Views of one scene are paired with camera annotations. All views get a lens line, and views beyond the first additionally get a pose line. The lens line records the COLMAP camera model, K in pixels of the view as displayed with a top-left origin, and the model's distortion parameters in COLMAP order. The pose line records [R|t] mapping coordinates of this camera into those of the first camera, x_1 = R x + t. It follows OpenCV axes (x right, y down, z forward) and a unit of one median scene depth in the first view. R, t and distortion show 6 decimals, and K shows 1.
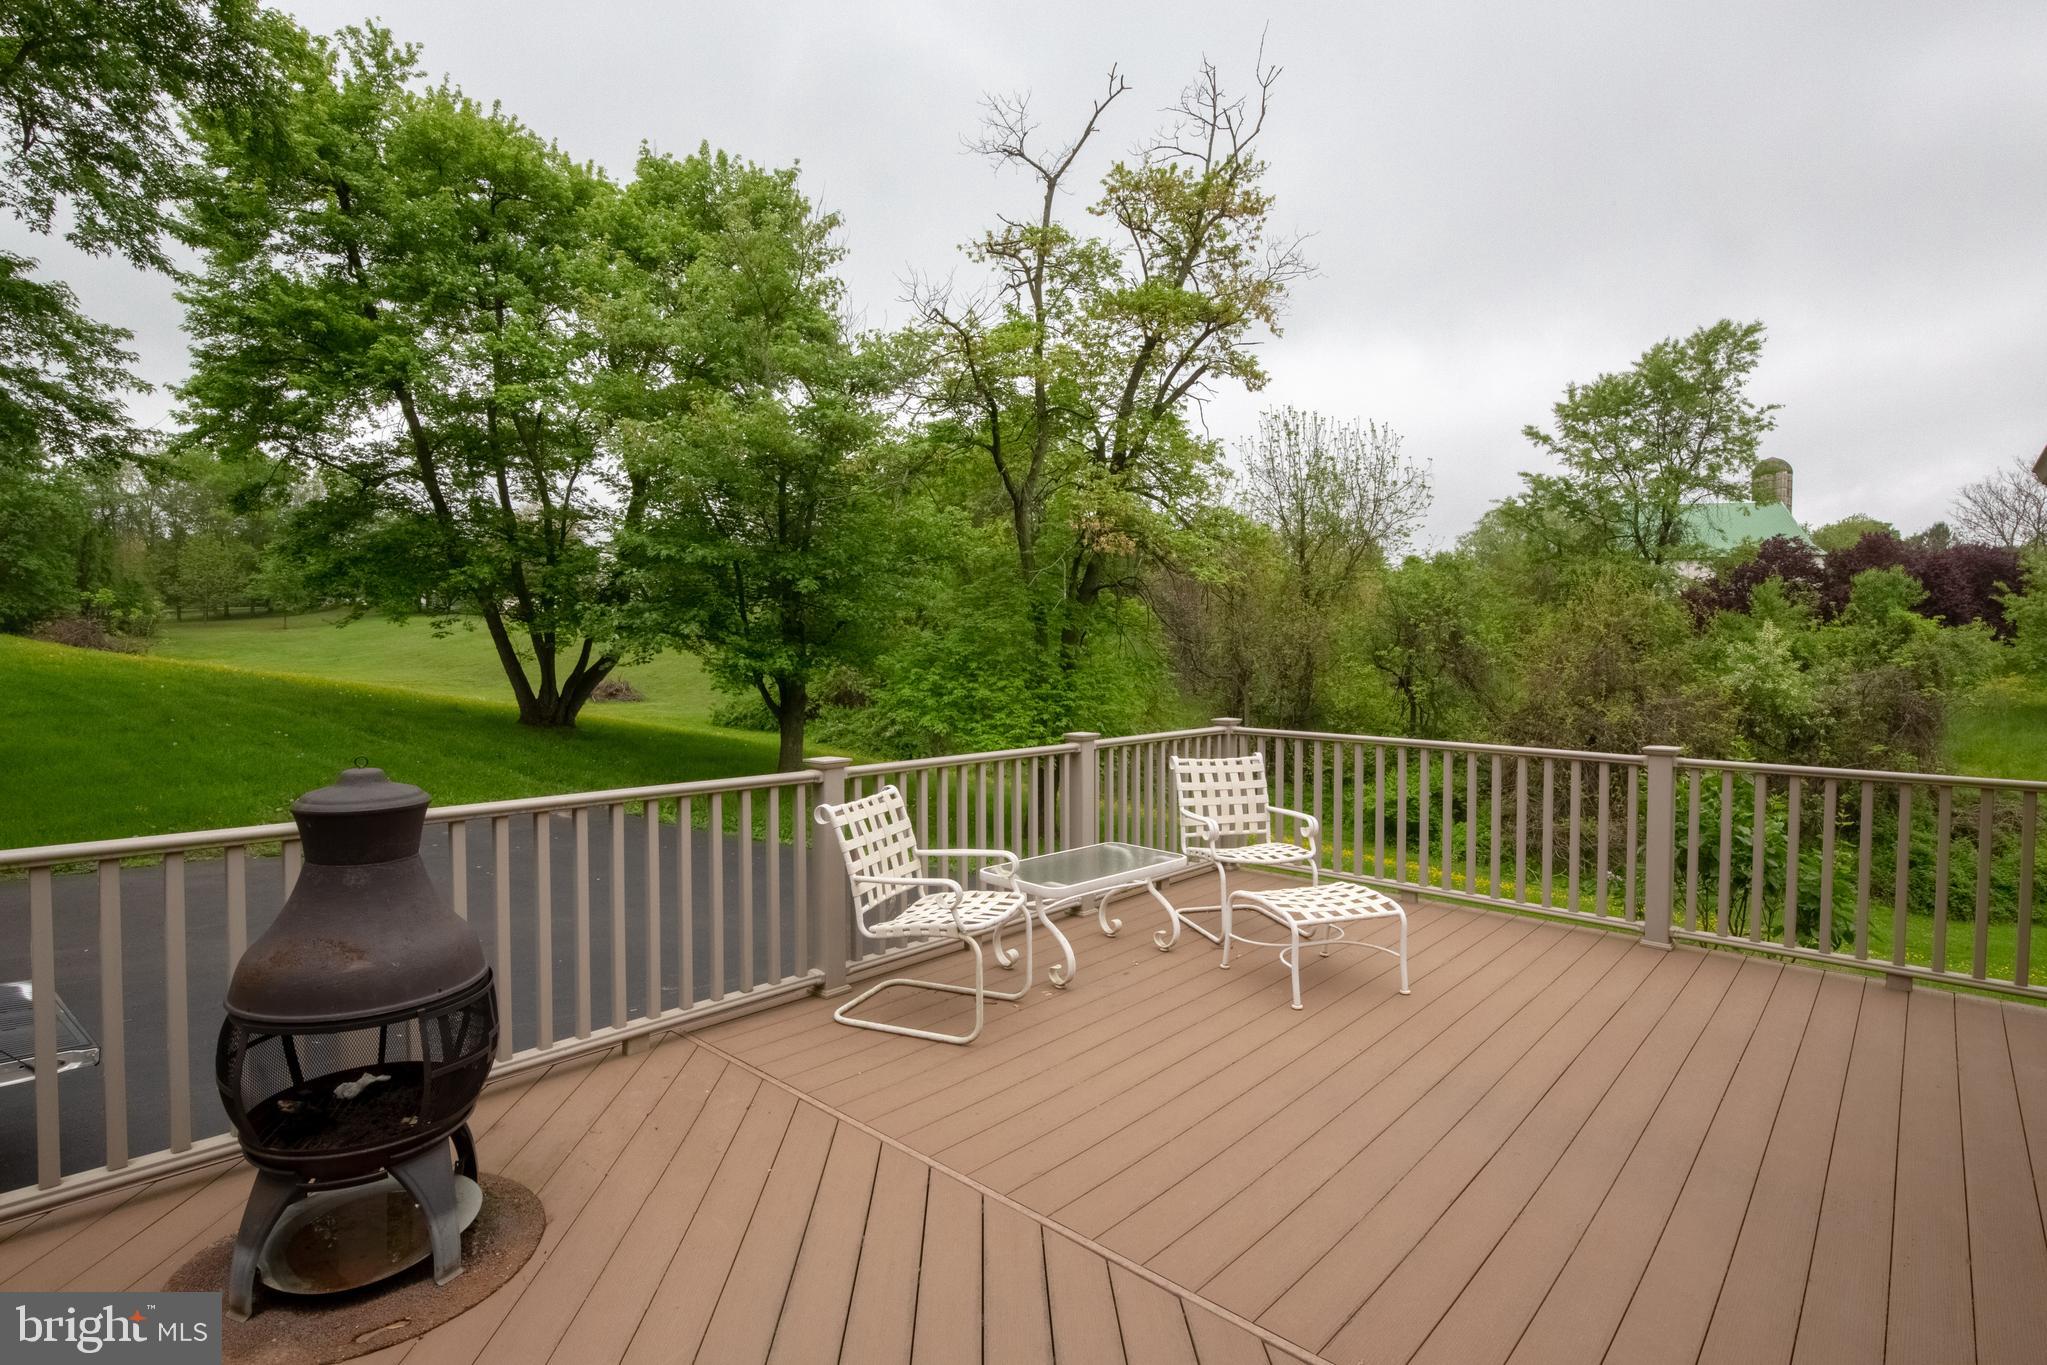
lens RADIAL K [[995.5, 0, 1012.3], [0, 995.5, 687.8], [0, 0, 1]] dist [-0.009353, -0.002809]
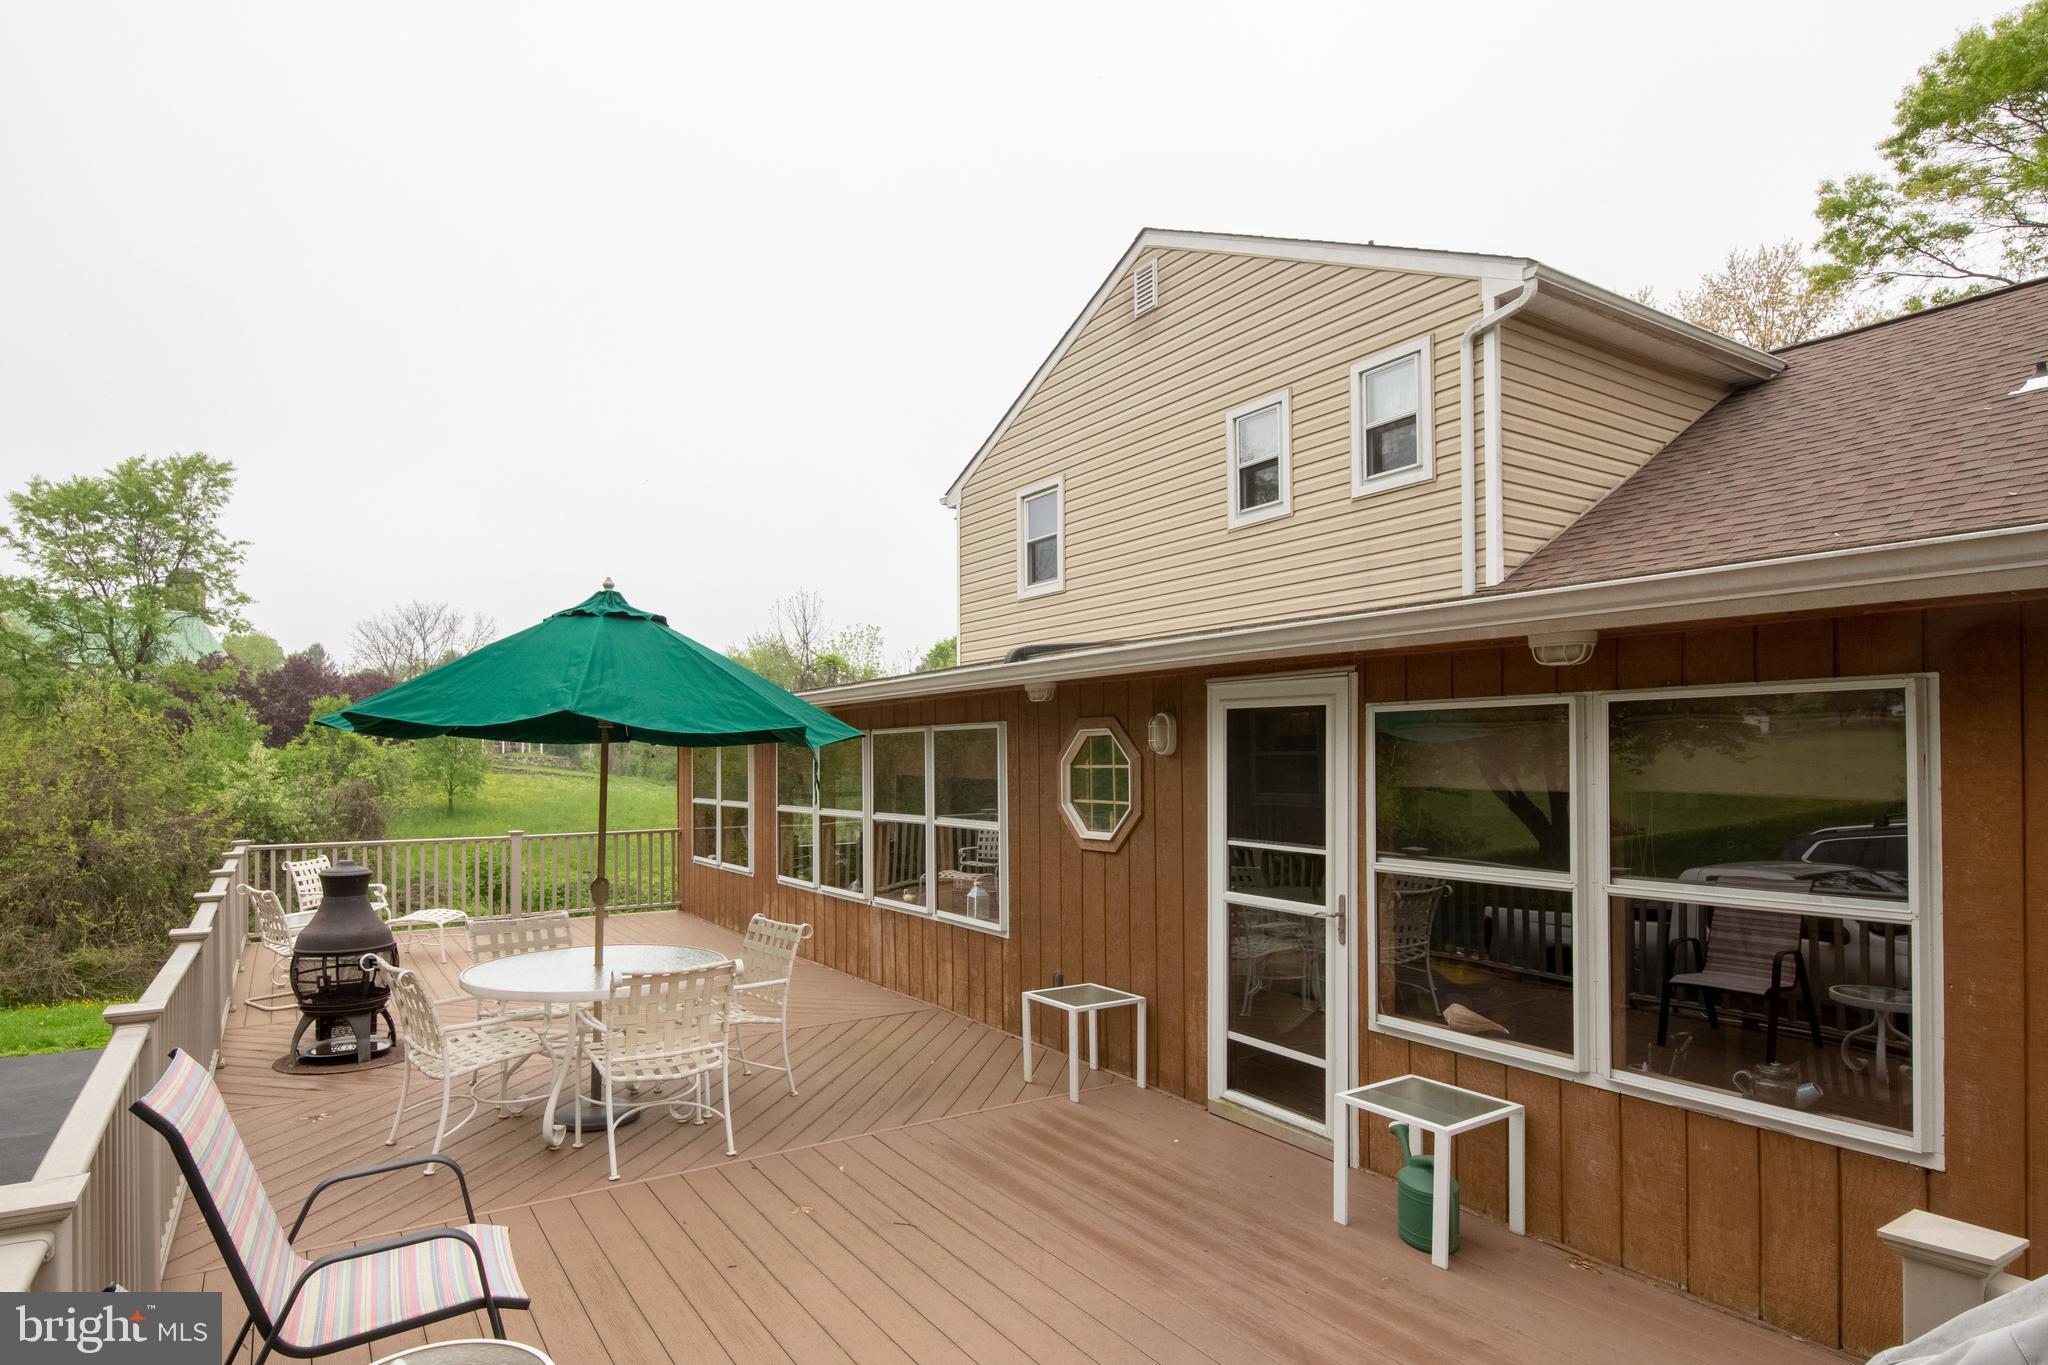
lens RADIAL K [[1094.7, 0, 997.1], [0, 1094.7, 741.5], [0, 0, 1]] dist [-0.009321, -0.002243]
pose [[0.243156, 0.005649, 0.969971, -0.187309], [0.047582, 0.998710, -0.017745, -0.005831], [-0.968820, 0.050468, 0.242573, -0.080582]]
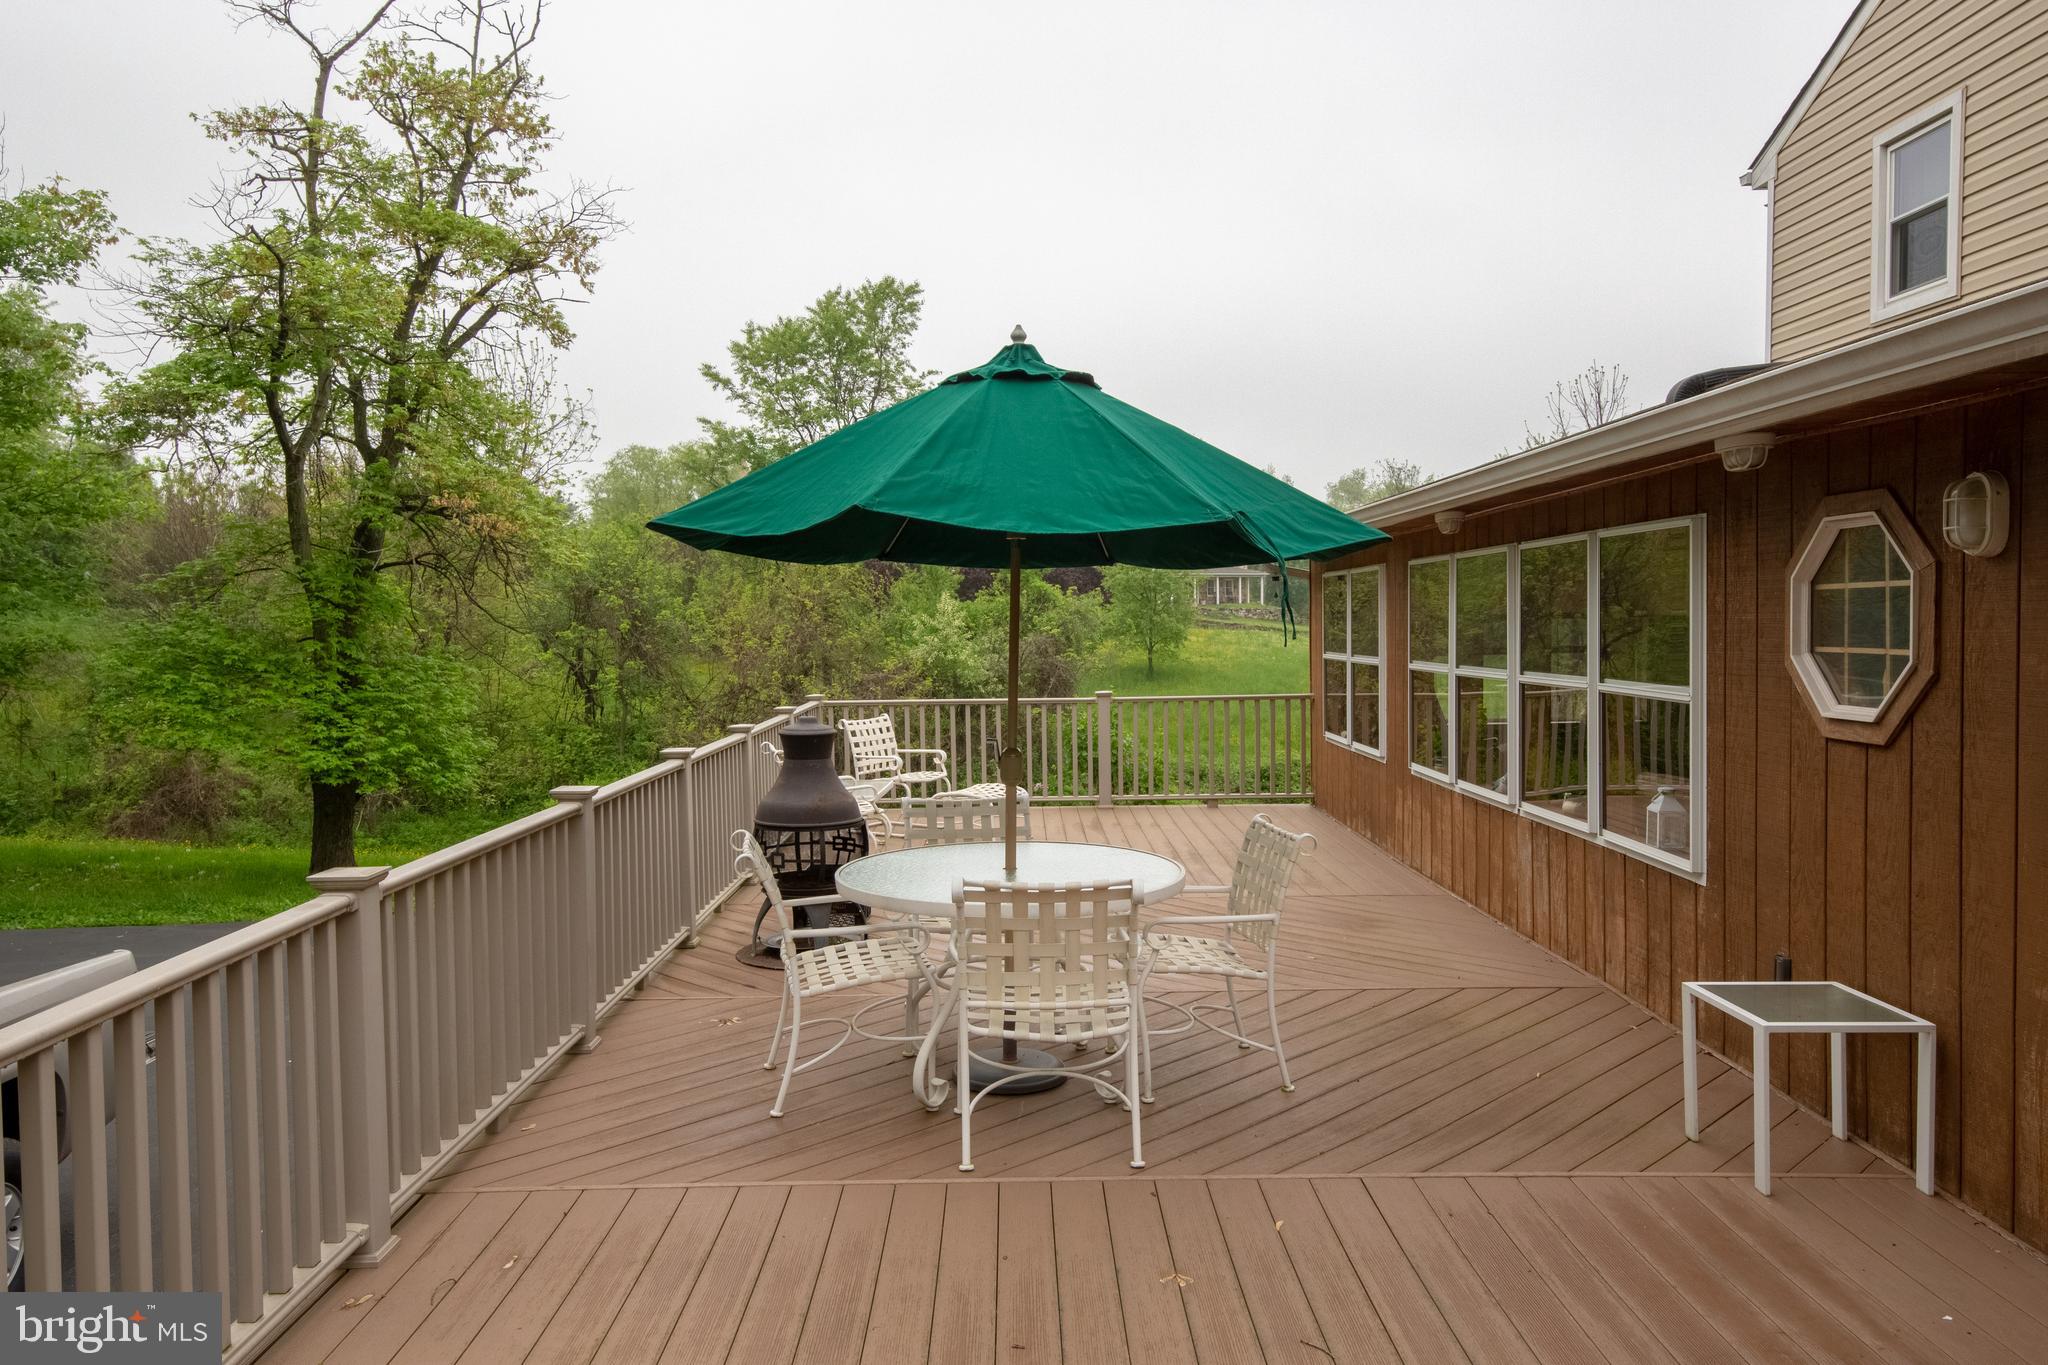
lens RADIAL K [[1429.5, 0, 1027.7], [0, 1429.5, 682.6], [0, 0, 1]] dist [0.026792, -0.006020]
pose [[0.726338, -0.048833, 0.685601, -0.150708], [0.047615, 0.998652, 0.020685, -0.001798], [-0.685686, 0.017621, 0.727684, -0.094382]]
